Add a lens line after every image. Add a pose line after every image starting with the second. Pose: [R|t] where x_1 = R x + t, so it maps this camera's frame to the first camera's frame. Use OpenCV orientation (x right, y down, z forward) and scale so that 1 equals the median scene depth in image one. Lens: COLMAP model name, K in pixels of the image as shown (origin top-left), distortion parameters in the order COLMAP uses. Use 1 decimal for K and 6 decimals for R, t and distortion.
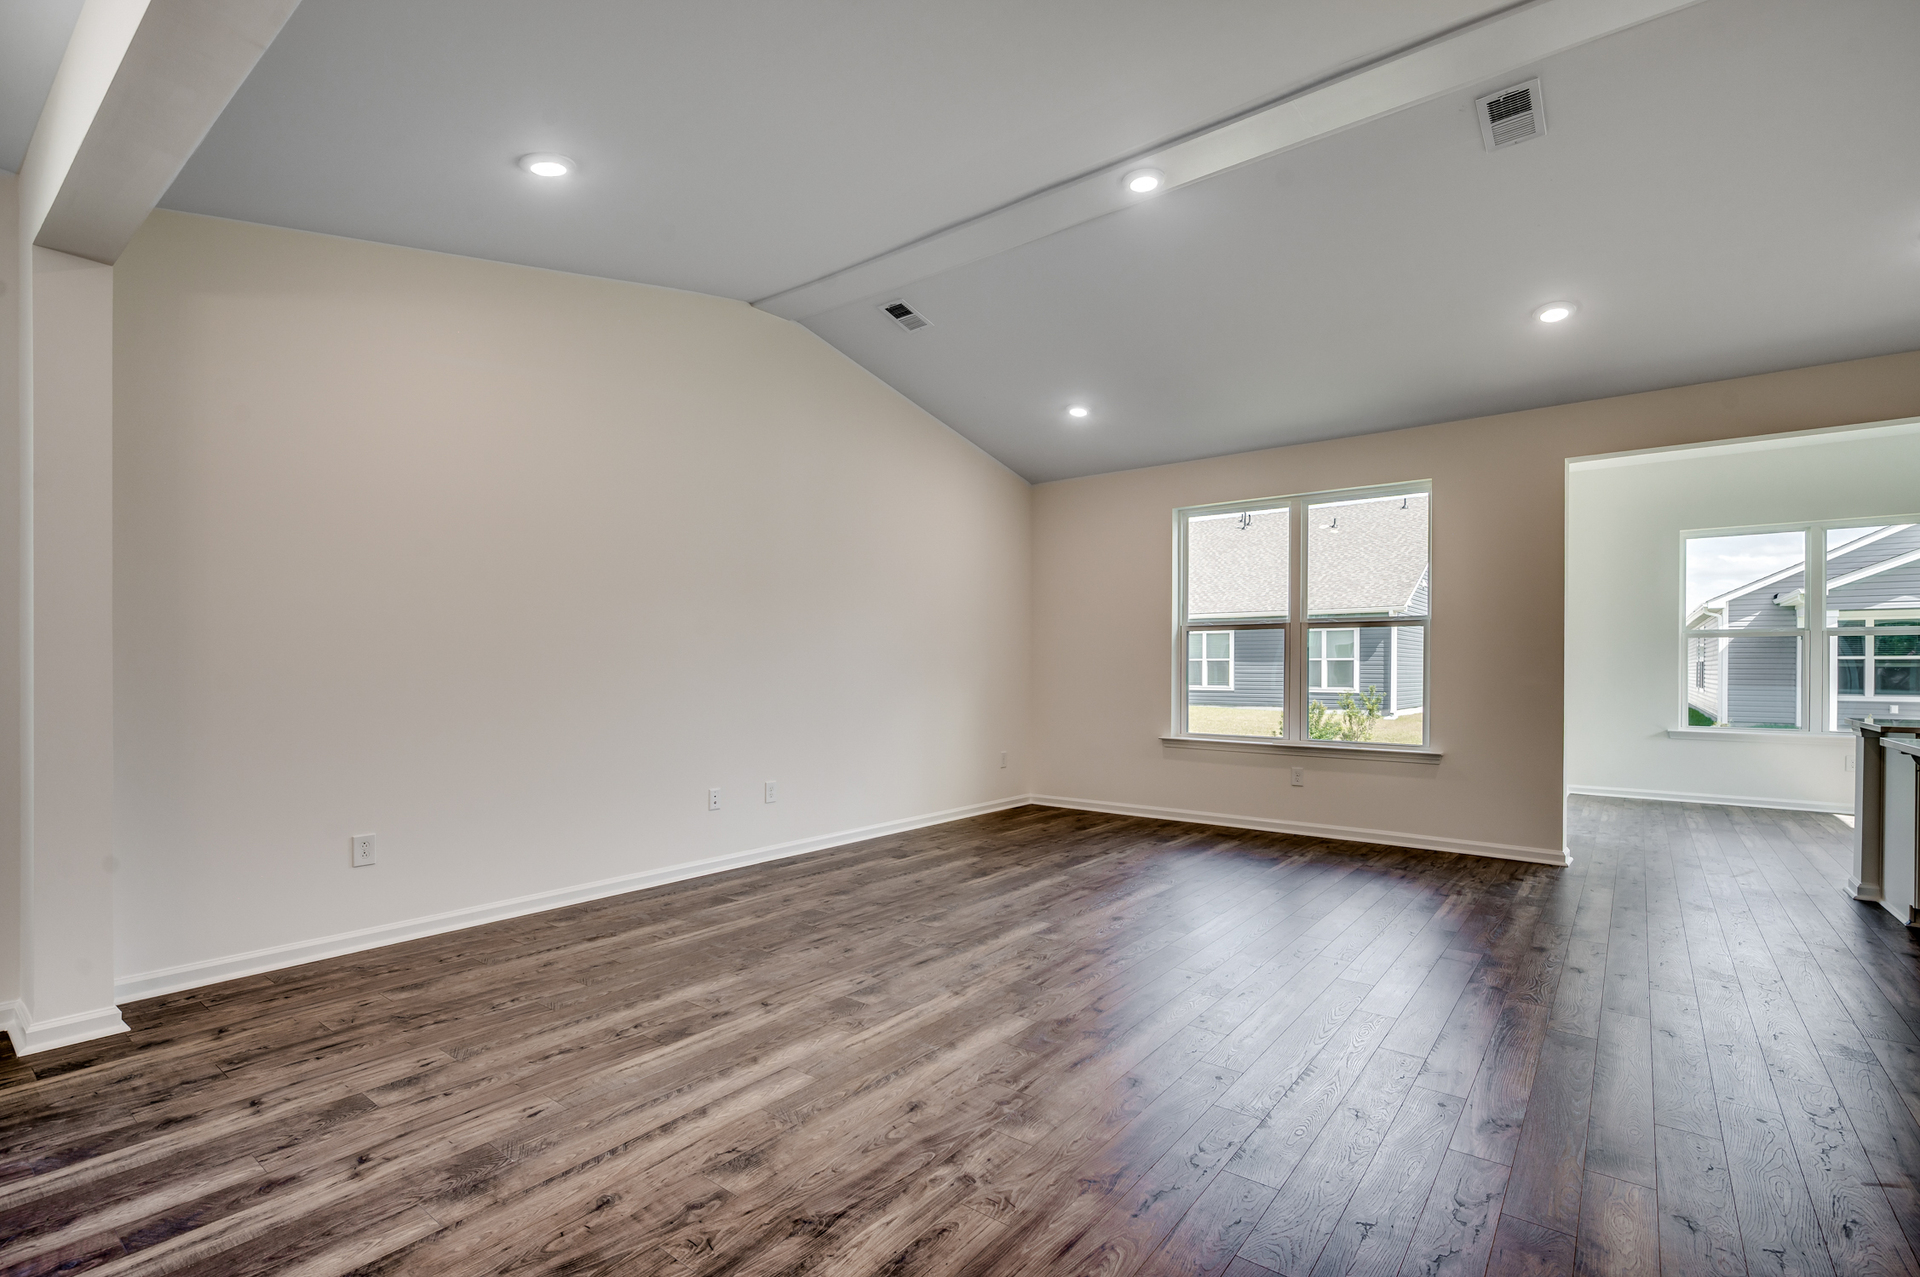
lens RADIAL K [[869.4, 0, 964.0], [0, 869.4, 670.4], [0, 0, 1]] dist [0.000166, 0.000313]
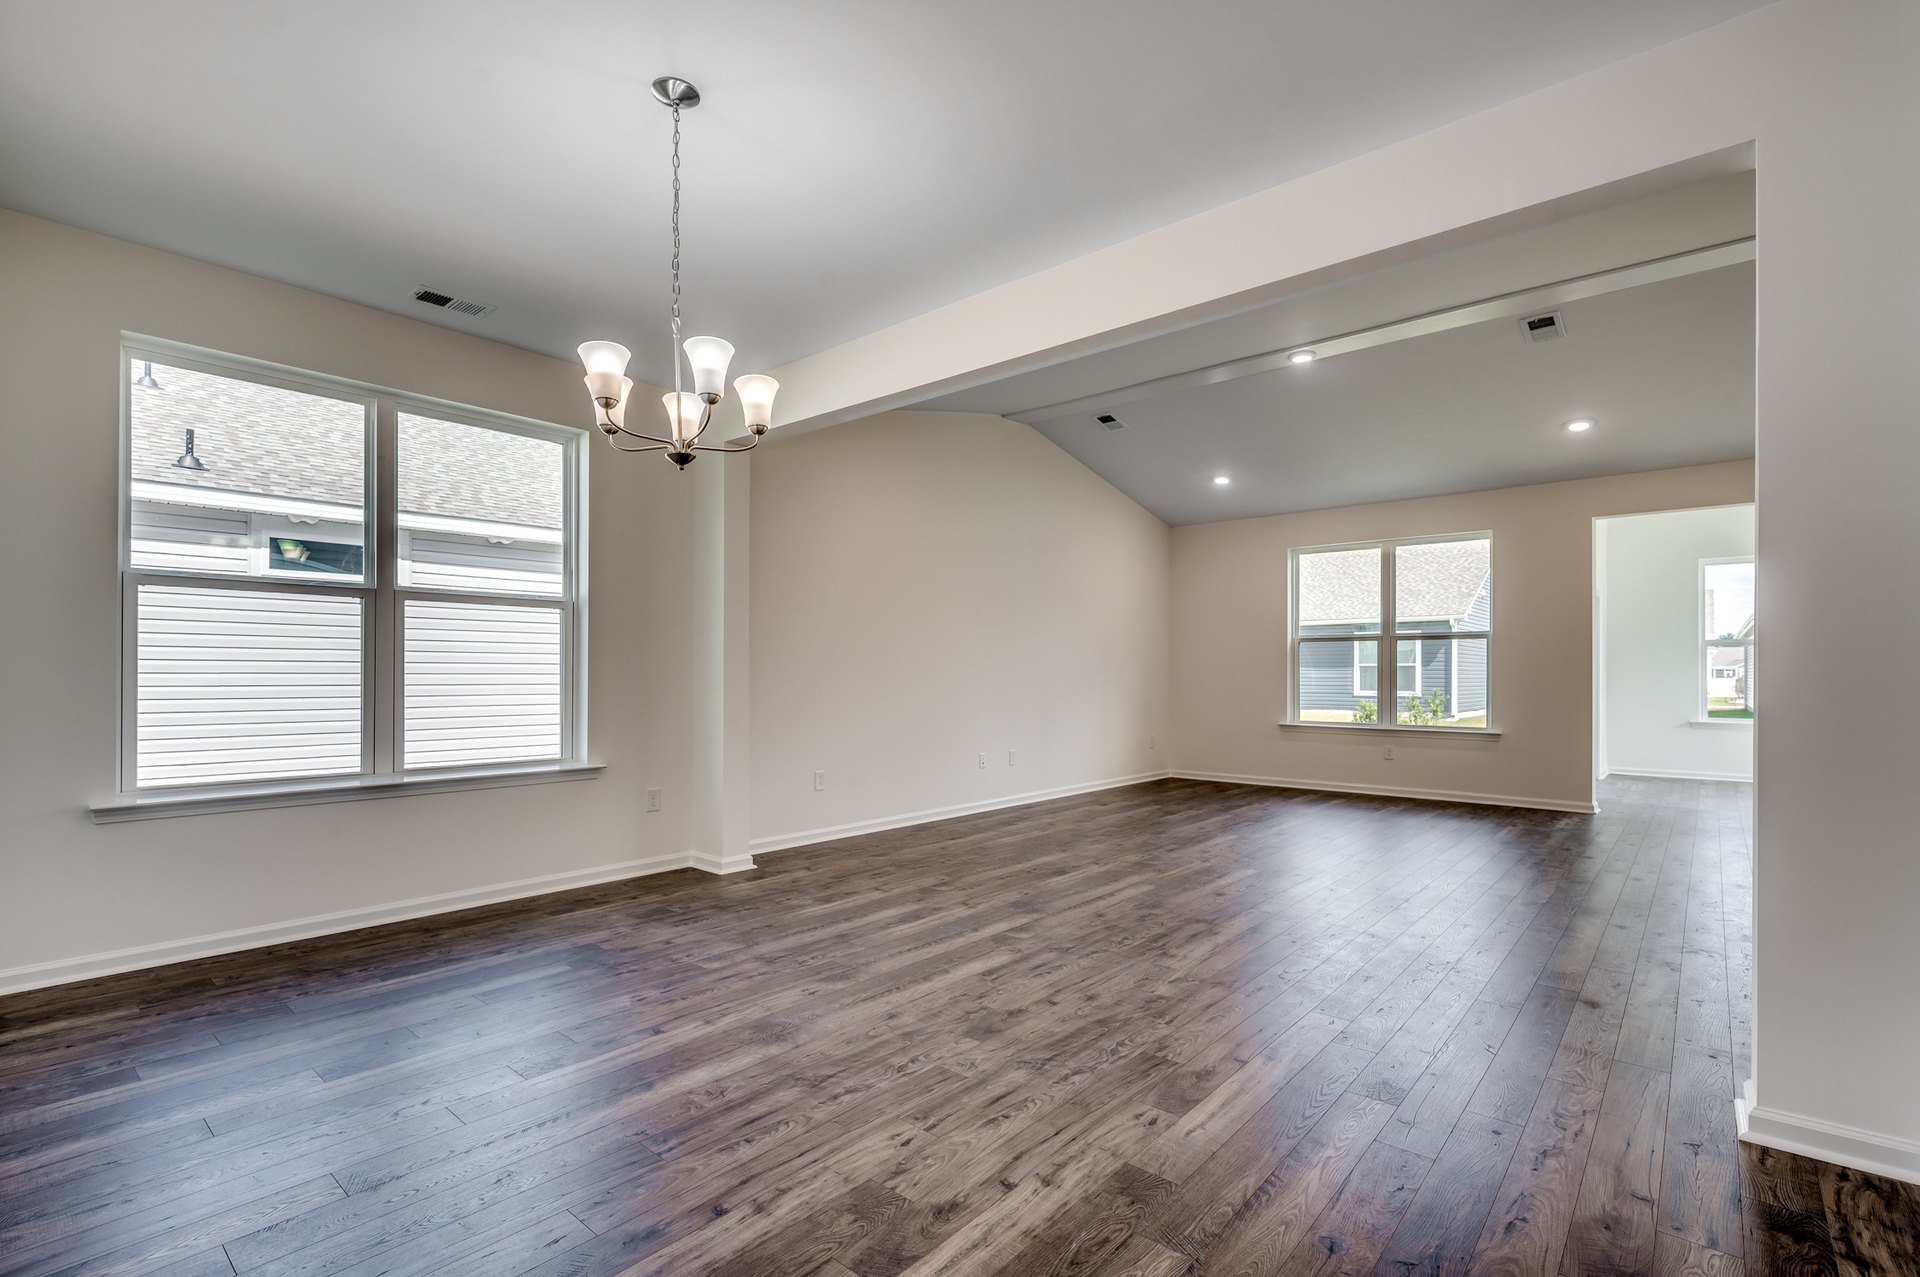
lens RADIAL K [[869.4, 0, 964.0], [0, 869.4, 670.4], [0, 0, 1]] dist [0.000166, 0.000313]
pose [[0.998678, -0.000593, -0.051407, -0.297684], [0.000207, 0.999972, -0.007506, 0.010689], [0.051410, 0.007486, 0.998650, -0.545111]]
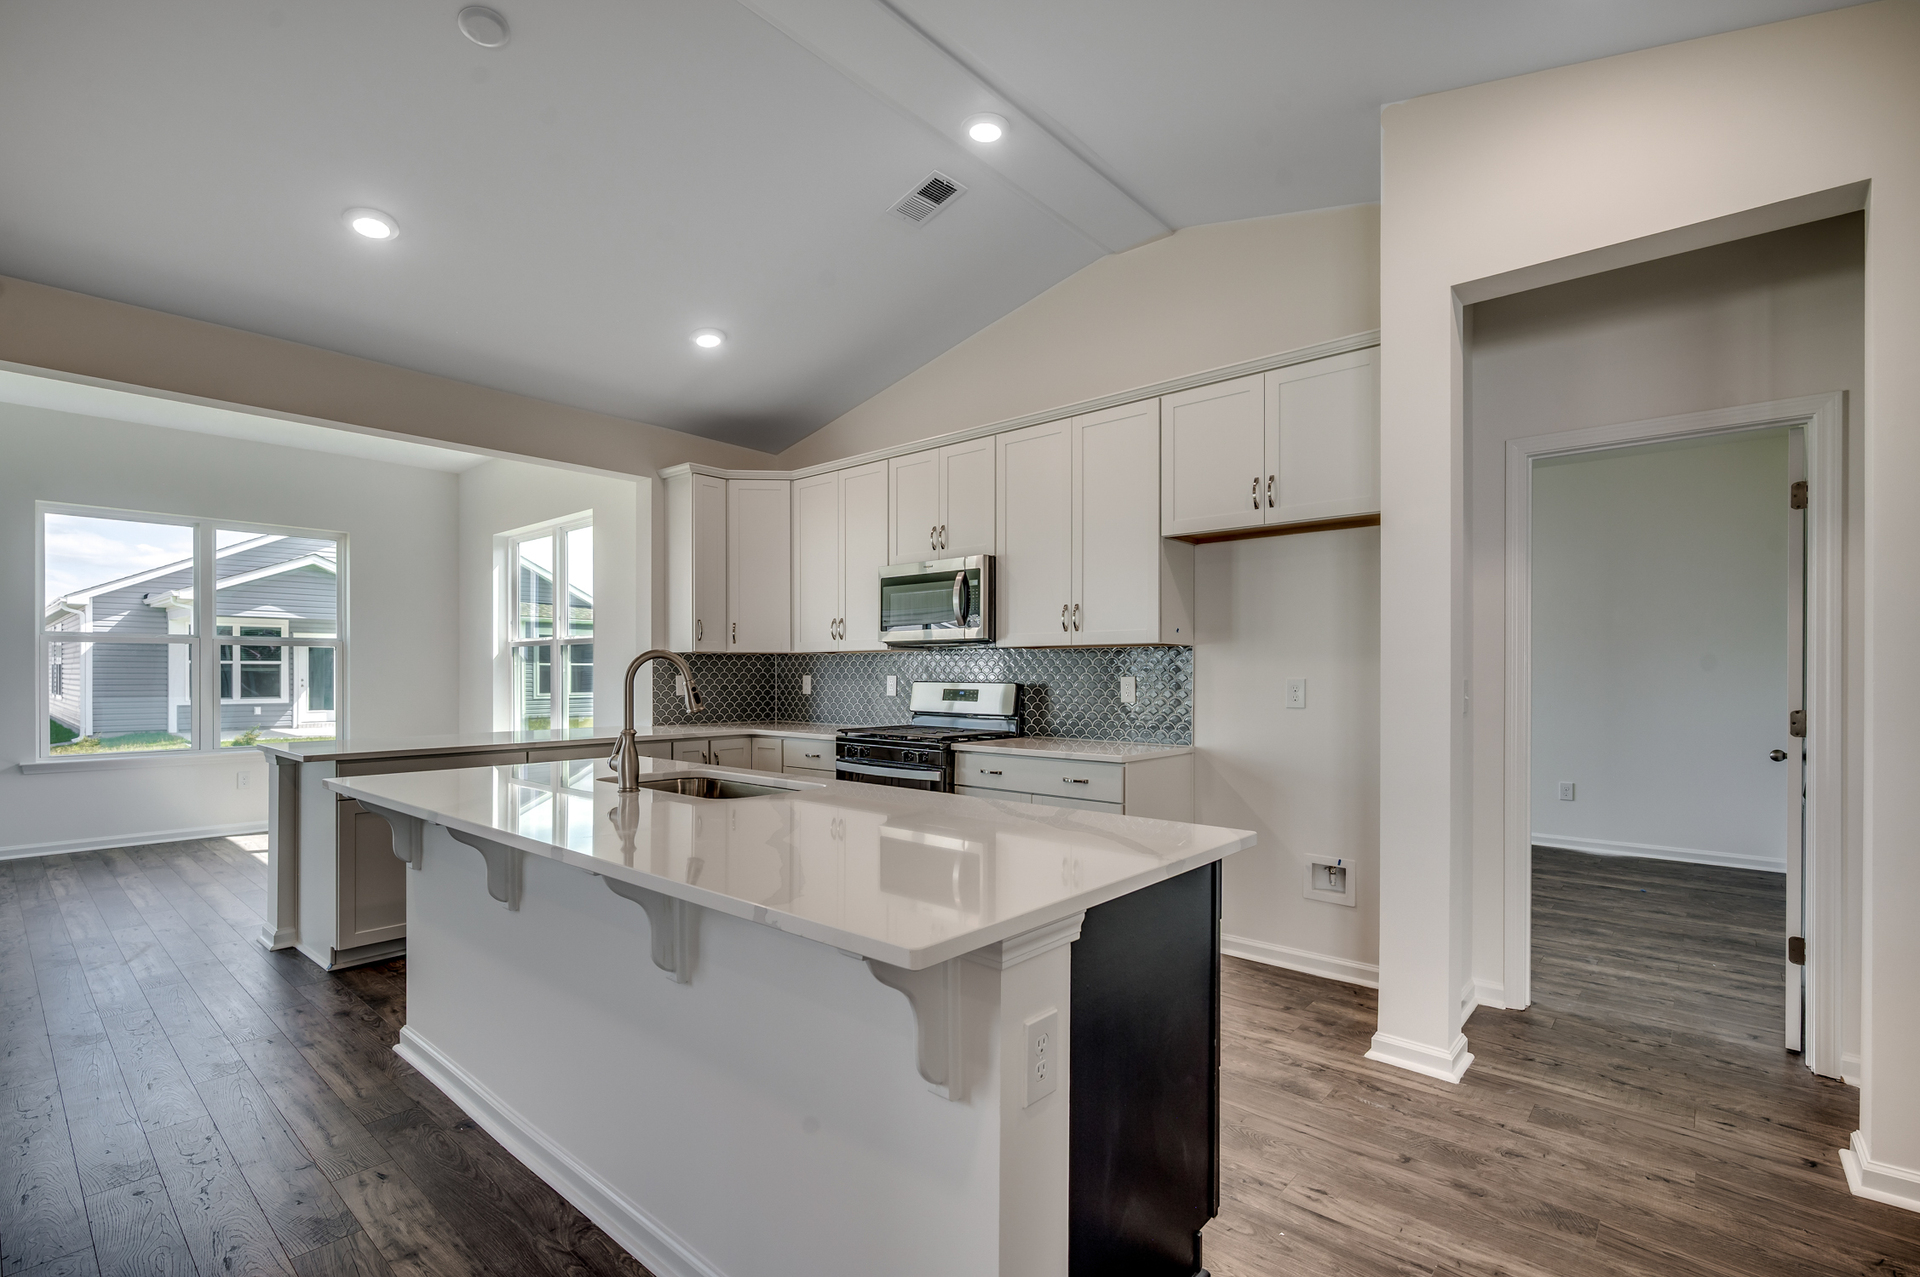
lens RADIAL K [[872.7, 0, 968.1], [0, 872.7, 677.1], [0, 0, 1]] dist [0.003624, 0.000430]
pose [[0.061467, -0.007727, 0.998079, 0.203938], [0.000794, 0.999970, 0.007692, -0.021615], [-0.998109, 0.000320, 0.061471, 0.265559]]
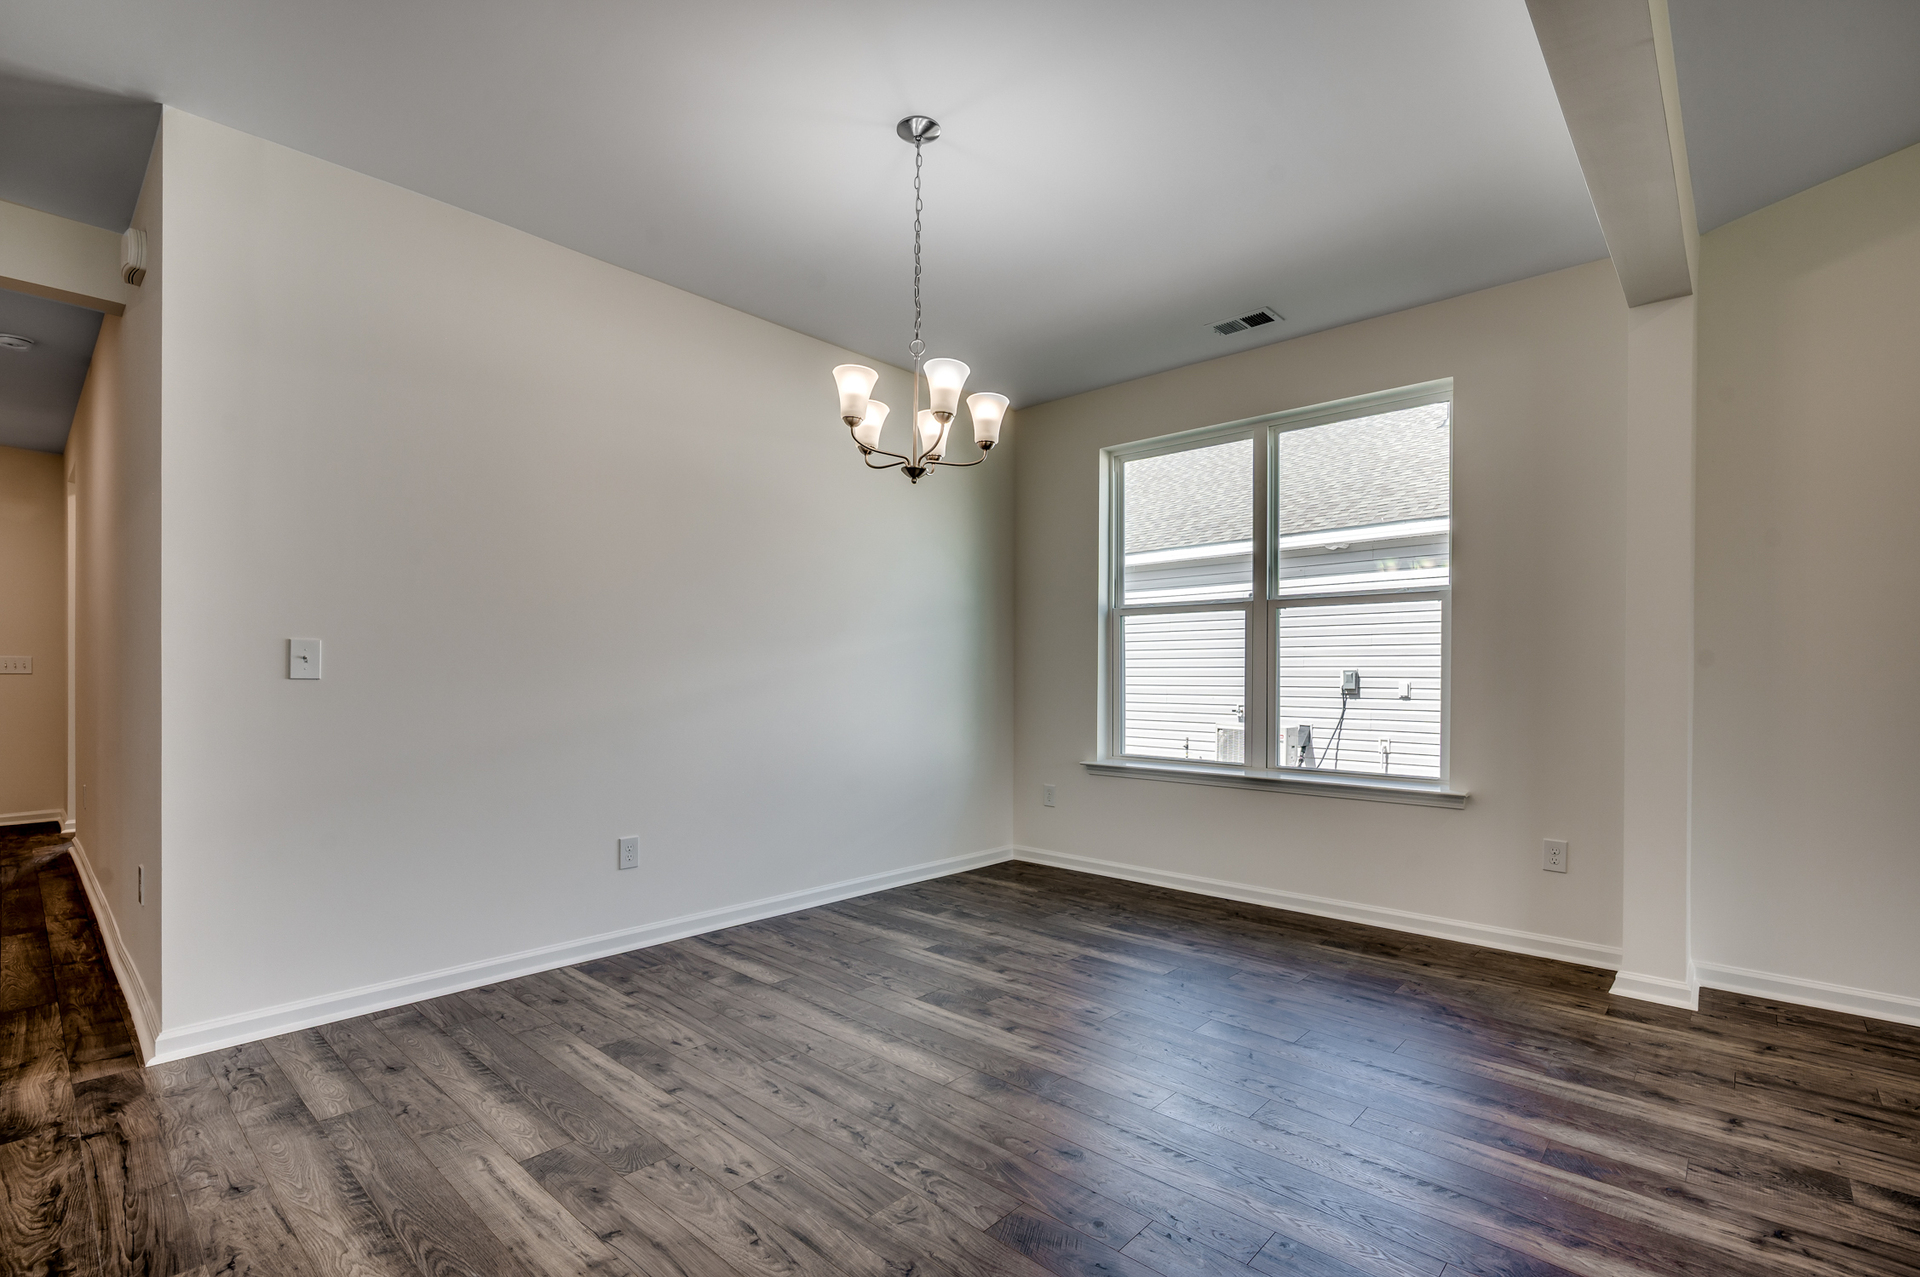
lens RADIAL K [[869.4, 0, 964.0], [0, 869.4, 670.4], [0, 0, 1]] dist [0.000166, 0.000313]
pose [[-0.079376, -0.009152, -0.996803, 0.116183], [-0.006066, 0.999944, -0.008698, 0.010140], [0.996826, 0.005356, -0.079427, 0.133338]]
